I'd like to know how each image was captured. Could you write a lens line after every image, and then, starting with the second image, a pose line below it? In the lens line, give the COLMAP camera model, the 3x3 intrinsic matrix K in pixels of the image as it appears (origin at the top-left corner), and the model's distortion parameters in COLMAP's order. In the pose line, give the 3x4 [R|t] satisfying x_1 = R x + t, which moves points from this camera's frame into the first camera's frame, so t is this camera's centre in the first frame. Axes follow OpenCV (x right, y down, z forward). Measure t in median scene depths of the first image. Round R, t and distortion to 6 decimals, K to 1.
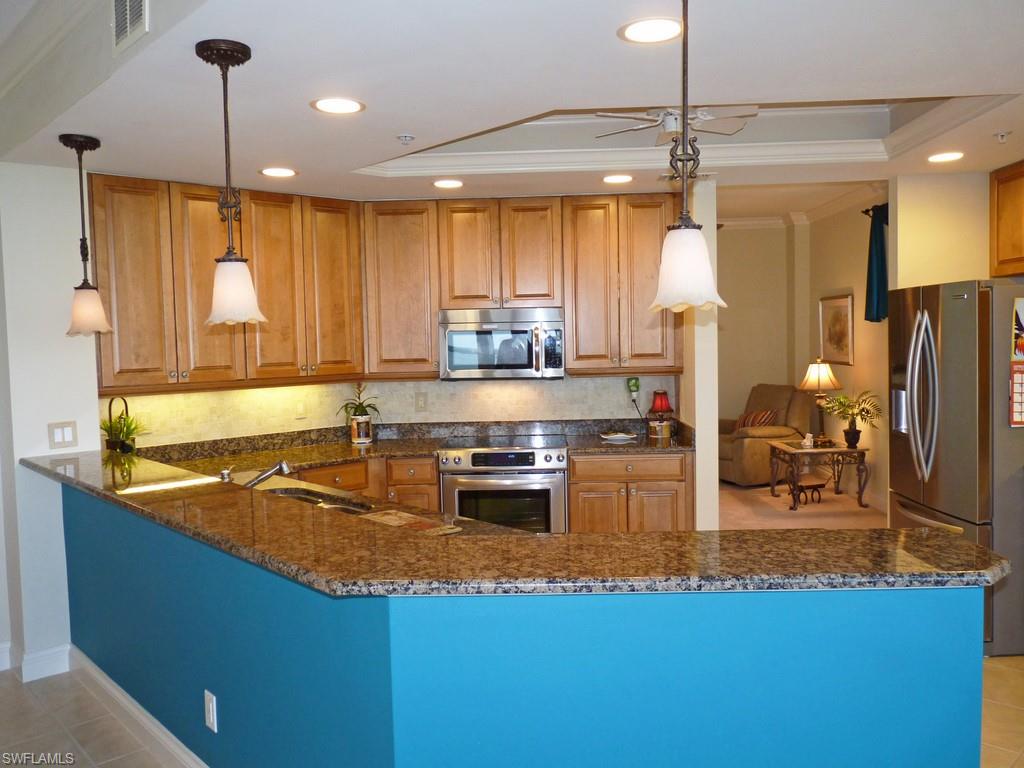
lens RADIAL K [[820.8, 0, 511.4], [0, 820.8, 379.6], [0, 0, 1]] dist [-0.024402, 0.034709]
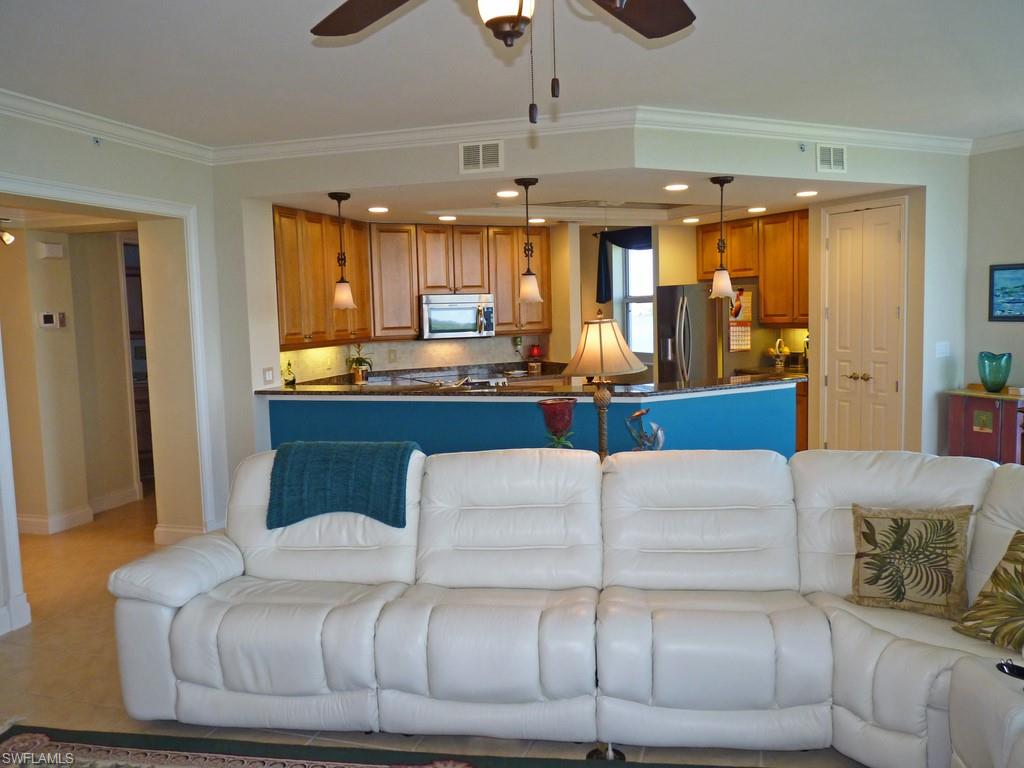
lens RADIAL K [[820.8, 0, 512.6], [0, 820.8, 385.6], [0, 0, 1]] dist [-0.024402, 0.034709]
pose [[0.867158, -0.048155, 0.495700, -0.712136], [0.033953, 0.998715, 0.037624, 0.034139], [-0.496874, -0.015795, 0.867679, -0.439608]]
